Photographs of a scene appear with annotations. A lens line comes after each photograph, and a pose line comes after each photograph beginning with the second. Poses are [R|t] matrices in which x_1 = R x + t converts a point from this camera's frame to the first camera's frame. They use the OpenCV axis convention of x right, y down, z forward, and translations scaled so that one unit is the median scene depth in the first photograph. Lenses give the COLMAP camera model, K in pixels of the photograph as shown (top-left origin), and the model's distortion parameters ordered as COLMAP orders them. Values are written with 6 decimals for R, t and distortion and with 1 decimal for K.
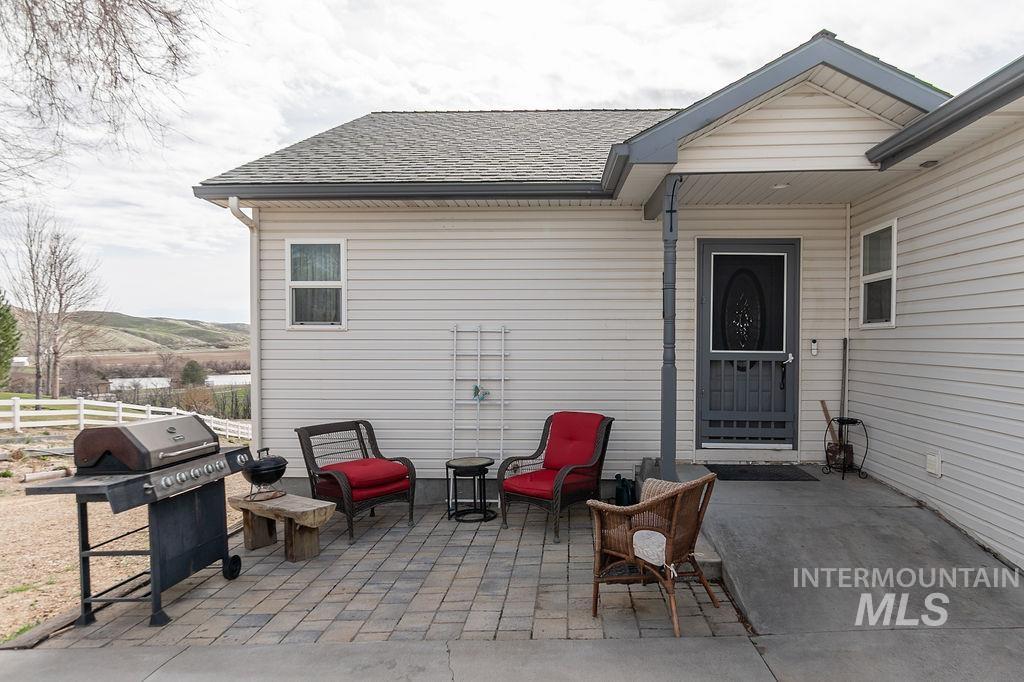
lens RADIAL K [[640.8, 0, 518.7], [0, 640.8, 361.6], [0, 0, 1]] dist [-0.001551, -0.000340]
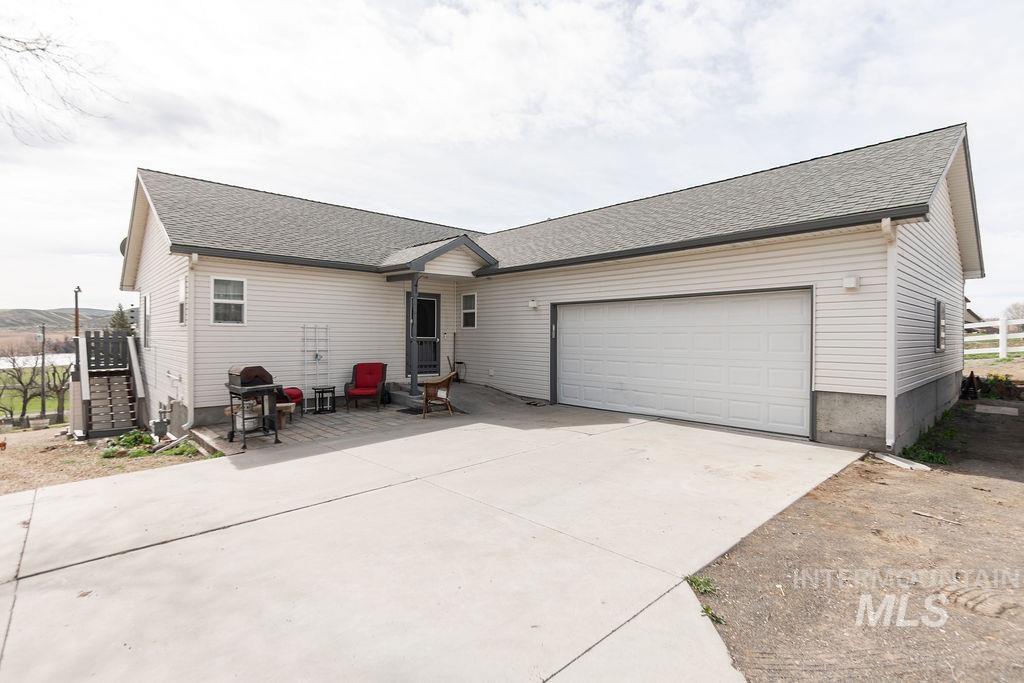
lens RADIAL K [[477.5, 0, 511.2], [0, 477.5, 339.1], [0, 0, 1]] dist [0.000093, 0.000004]
pose [[0.719512, -0.000864, 0.694480, -0.697756], [0.015460, 0.999771, -0.014774, 0.023649], [-0.694308, 0.021367, 0.719360, -0.586244]]
